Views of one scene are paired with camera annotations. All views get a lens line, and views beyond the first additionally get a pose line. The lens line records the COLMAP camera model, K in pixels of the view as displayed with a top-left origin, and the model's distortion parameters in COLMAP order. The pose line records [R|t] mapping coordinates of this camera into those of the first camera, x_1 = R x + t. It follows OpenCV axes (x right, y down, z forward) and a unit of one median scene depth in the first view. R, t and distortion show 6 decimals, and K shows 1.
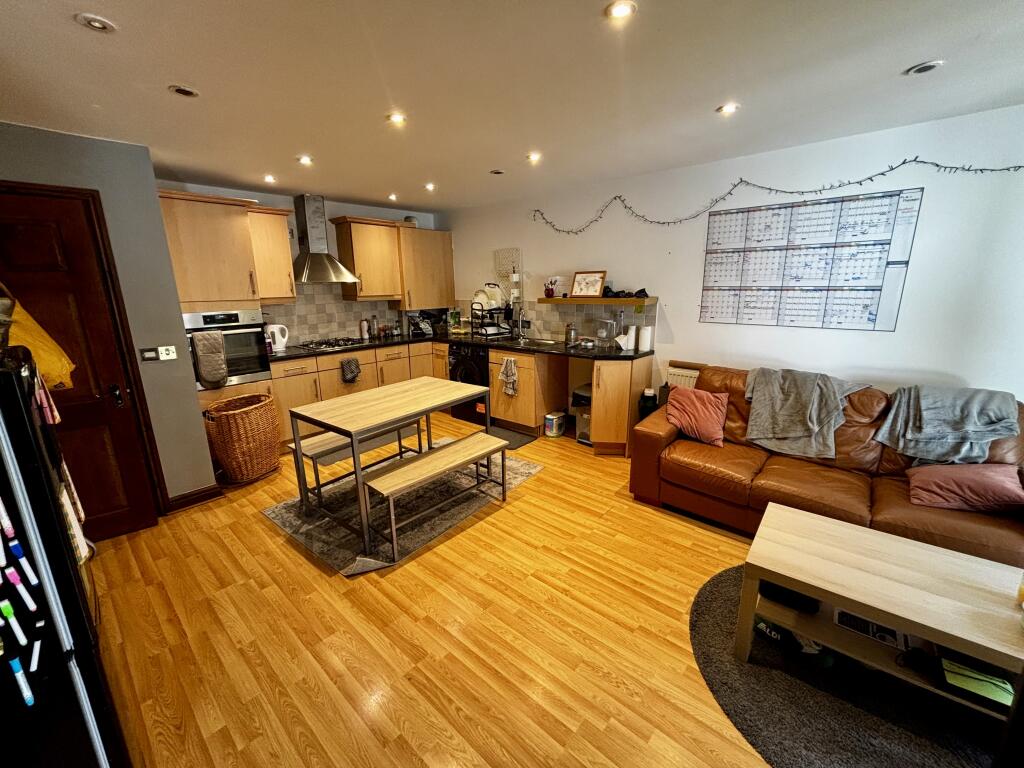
lens RADIAL K [[412.7, 0, 510.0], [0, 412.7, 381.0], [0, 0, 1]] dist [0.002125, 0.000123]
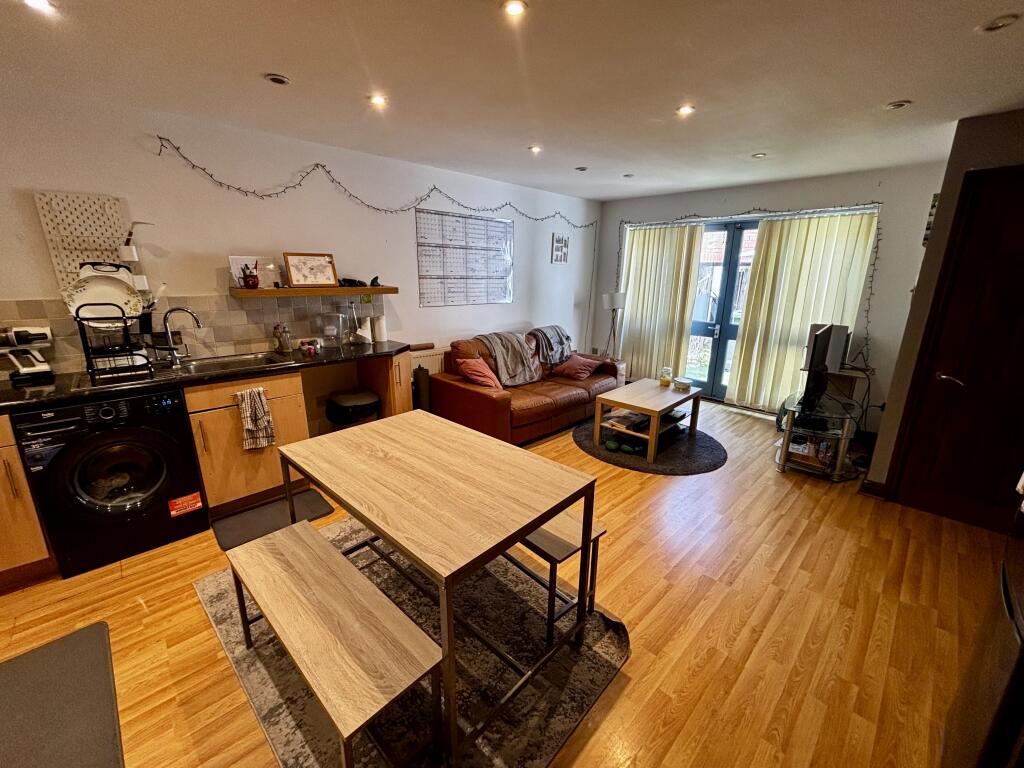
lens RADIAL K [[412.7, 0, 510.4], [0, 412.7, 383.7], [0, 0, 1]] dist [0.002125, 0.000123]
pose [[0.088560, -0.240898, 0.966502, -0.720887], [0.218522, 0.951375, 0.217104, -0.147864], [-0.971805, 0.191975, 0.136895, 0.713404]]
